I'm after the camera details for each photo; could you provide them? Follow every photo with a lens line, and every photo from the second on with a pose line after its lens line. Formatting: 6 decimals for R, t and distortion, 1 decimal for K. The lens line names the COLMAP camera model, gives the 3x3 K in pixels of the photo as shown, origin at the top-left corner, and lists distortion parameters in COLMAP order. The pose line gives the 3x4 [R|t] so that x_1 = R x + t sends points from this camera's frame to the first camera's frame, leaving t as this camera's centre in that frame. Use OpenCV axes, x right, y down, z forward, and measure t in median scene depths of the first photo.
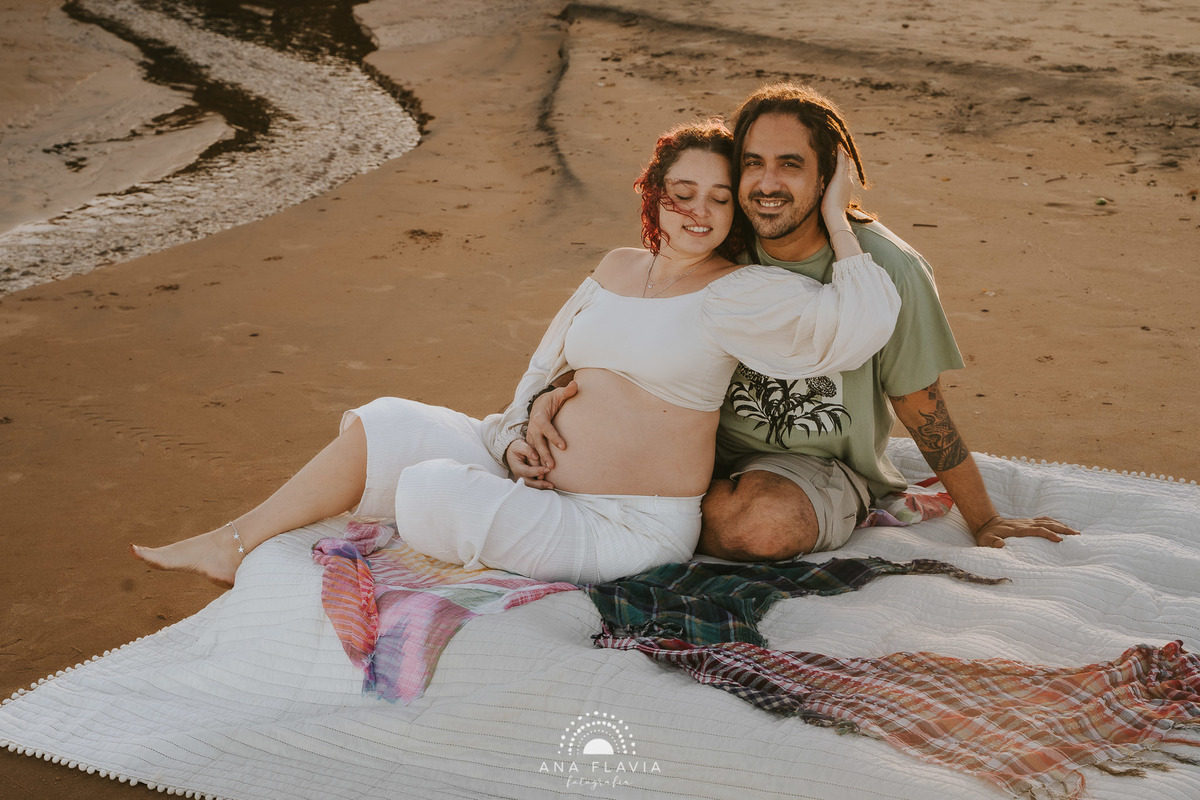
lens RADIAL K [[1938.9, 0, 604.8], [0, 1938.9, 400.6], [0, 0, 1]] dist [0.154474, 0.162984]
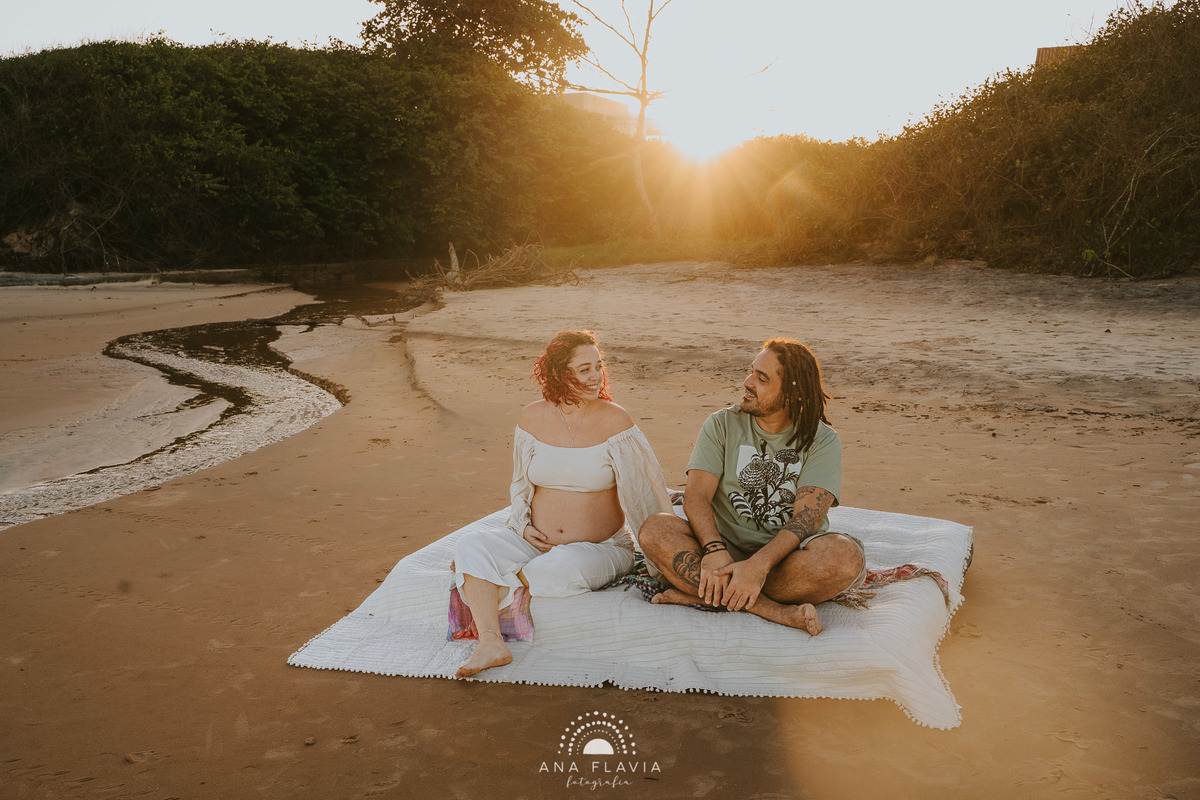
lens RADIAL K [[1129.7, 0, 600.0], [0, 1129.7, 400.0], [0, 0, 1]] dist [-0.082158, 0.129585]
pose [[0.975200, -0.056869, 0.213893, -0.085146], [0.089541, 0.985178, -0.146313, 0.036739], [-0.202402, 0.161836, 0.965838, -0.047416]]
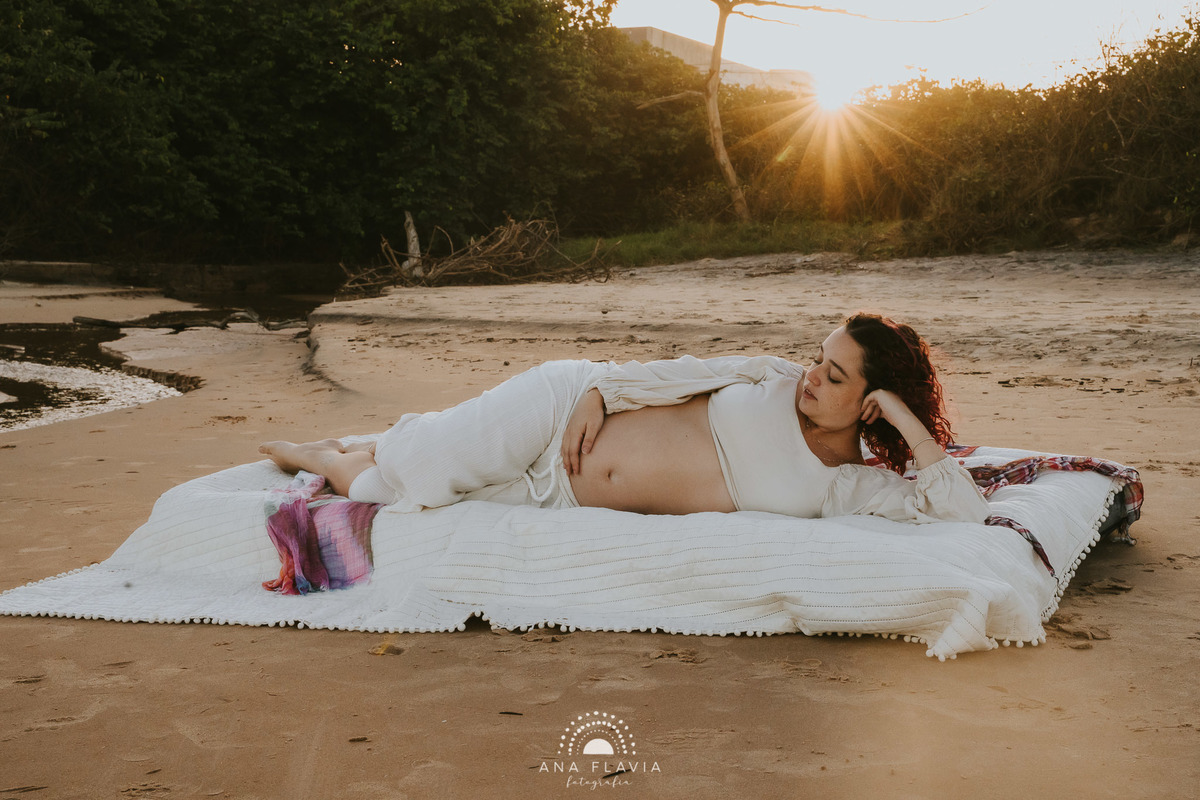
lens RADIAL K [[1792.6, 0, 596.9], [0, 1792.6, 399.7], [0, 0, 1]] dist [0.095720, 0.258120]
pose [[0.984025, -0.029364, 0.175594, -0.048968], [0.067767, 0.973837, -0.216910, 0.108032], [-0.164631, 0.225344, 0.960269, -0.033200]]
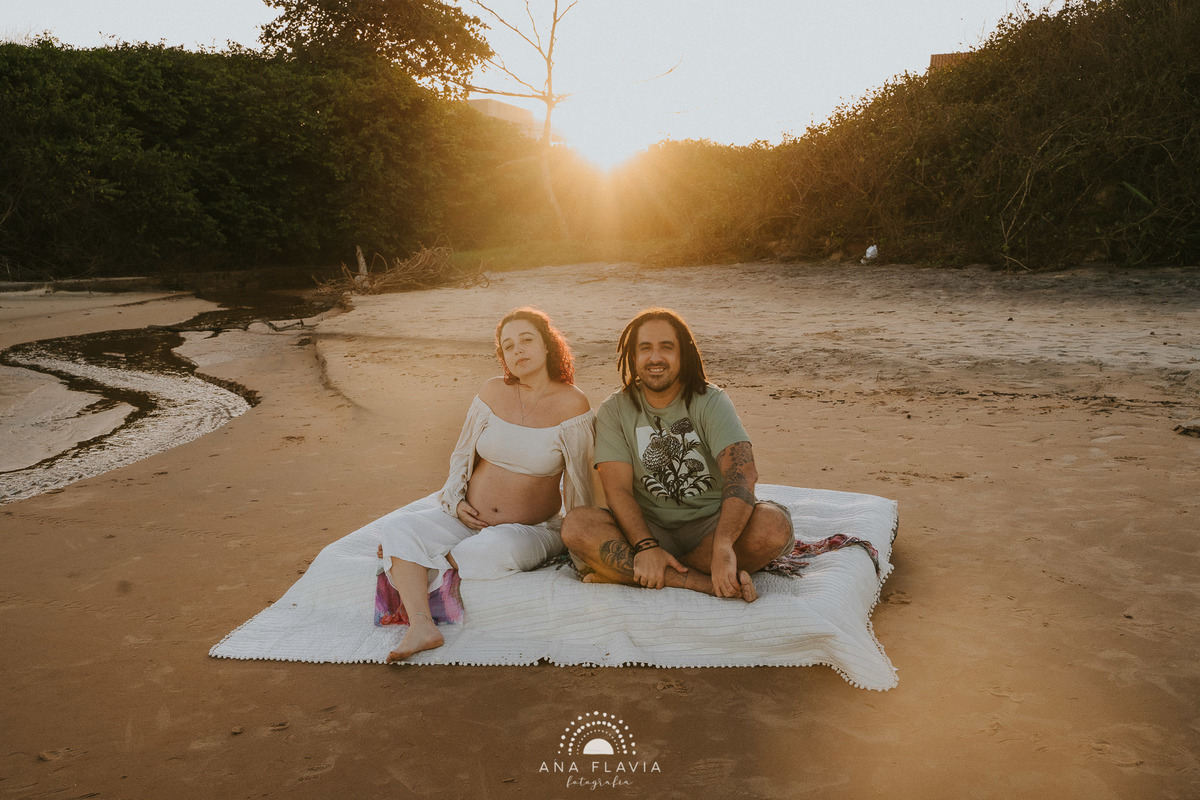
lens RADIAL K [[1129.7, 0, 600.0], [0, 1129.7, 400.0], [0, 0, 1]] dist [-0.082158, 0.129585]
pose [[0.953558, -0.076277, 0.291390, -0.090728], [0.122488, 0.982000, -0.143781, 0.046031], [-0.275178, 0.172795, 0.945737, -0.039816]]
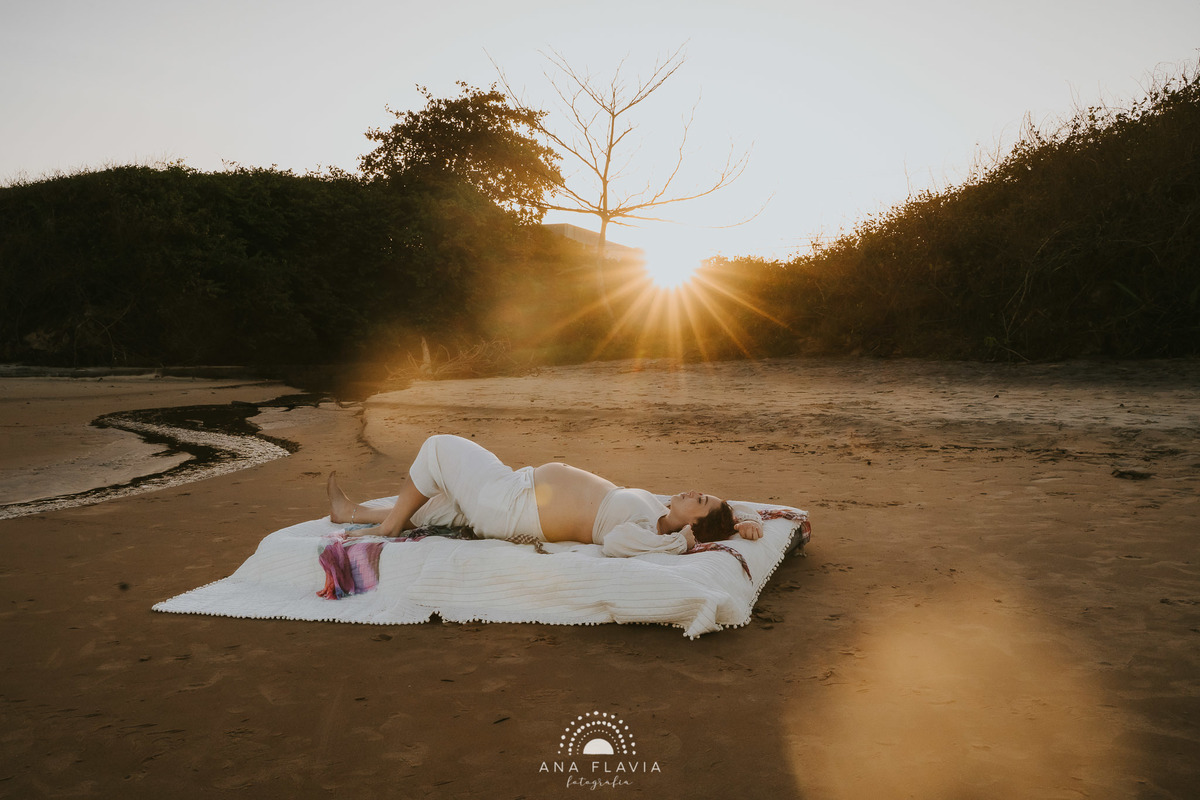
lens RADIAL K [[1034.6, 0, 600.3], [0, 1034.6, 407.2], [0, 0, 1]] dist [-0.102995, 0.106046]
pose [[0.971561, -0.033681, 0.234380, -0.037060], [0.090891, 0.967054, -0.237795, 0.091823], [-0.218649, 0.252335, 0.942613, -0.048155]]
